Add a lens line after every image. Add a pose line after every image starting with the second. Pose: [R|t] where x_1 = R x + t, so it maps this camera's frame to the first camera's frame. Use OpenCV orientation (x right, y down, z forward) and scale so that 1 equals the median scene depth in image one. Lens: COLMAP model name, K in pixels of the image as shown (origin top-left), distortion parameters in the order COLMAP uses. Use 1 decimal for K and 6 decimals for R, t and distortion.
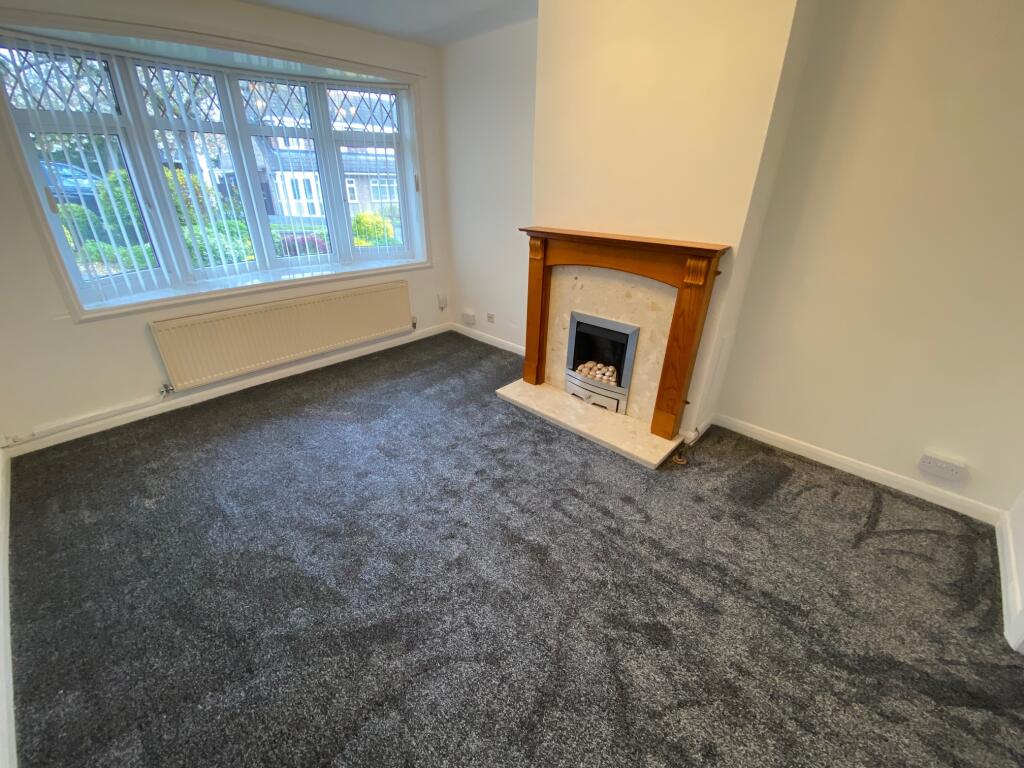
lens RADIAL K [[415.9, 0, 510.7], [0, 415.9, 387.0], [0, 0, 1]] dist [0.001220, -0.000265]
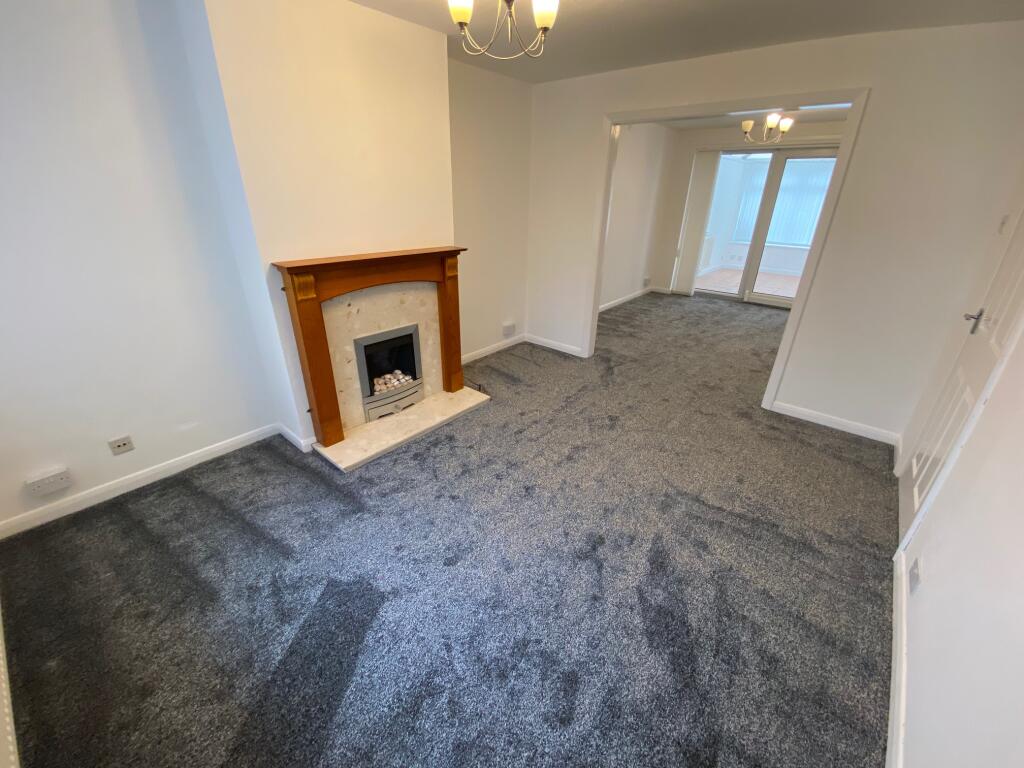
lens RADIAL K [[415.9, 0, 510.7], [0, 415.9, 387.0], [0, 0, 1]] dist [0.001220, -0.000265]
pose [[-0.073791, -0.428230, 0.900652, -0.835902], [0.418509, 0.806445, 0.417727, -0.369378], [-0.905210, 0.407756, 0.119710, 0.662494]]
